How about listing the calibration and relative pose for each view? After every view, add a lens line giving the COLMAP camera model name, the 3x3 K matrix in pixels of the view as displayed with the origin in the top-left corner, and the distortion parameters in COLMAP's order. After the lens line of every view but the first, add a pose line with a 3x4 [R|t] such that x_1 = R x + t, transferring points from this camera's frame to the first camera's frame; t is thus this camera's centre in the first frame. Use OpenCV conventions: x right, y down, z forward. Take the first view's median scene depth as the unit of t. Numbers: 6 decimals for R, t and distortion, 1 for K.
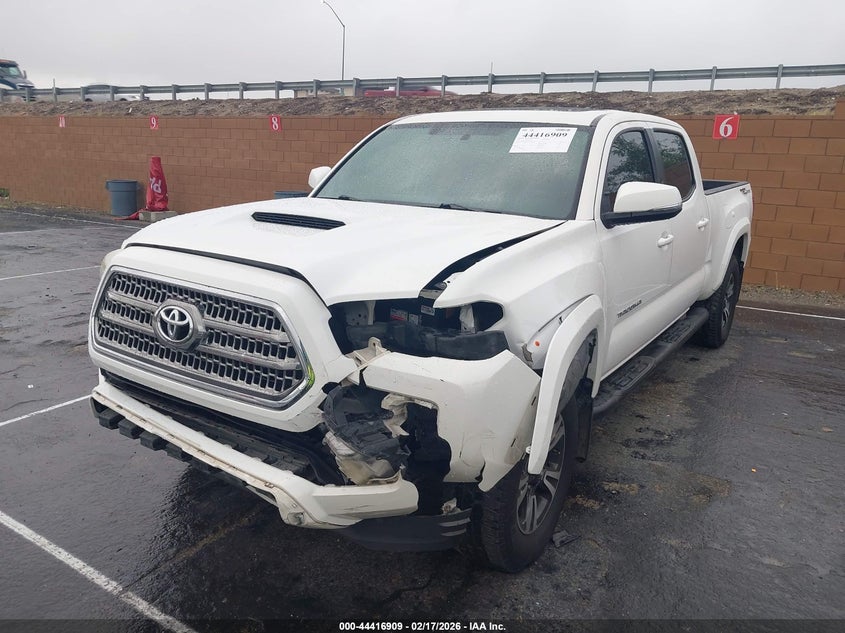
lens RADIAL K [[645.9, 0, 422.5], [0, 645.9, 316.5], [0, 0, 1]] dist [0.010813, 0.001150]
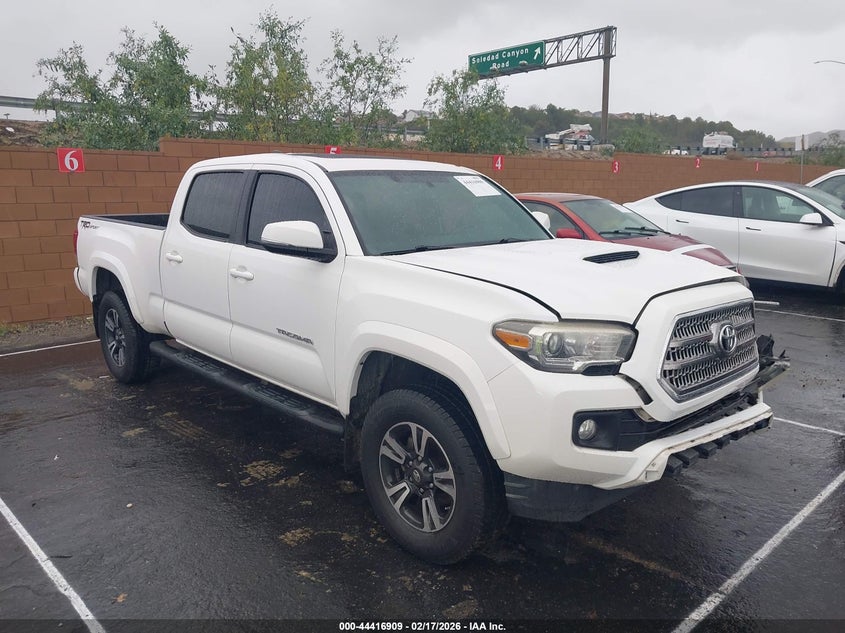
lens RADIAL K [[645.9, 0, 422.5], [0, 645.9, 316.5], [0, 0, 1]] dist [0.010813, 0.001150]
pose [[0.251786, -0.215779, 0.943421, -1.448161], [0.249174, 0.956416, 0.152251, -0.315122], [-0.935156, 0.196741, 0.294579, 0.982359]]
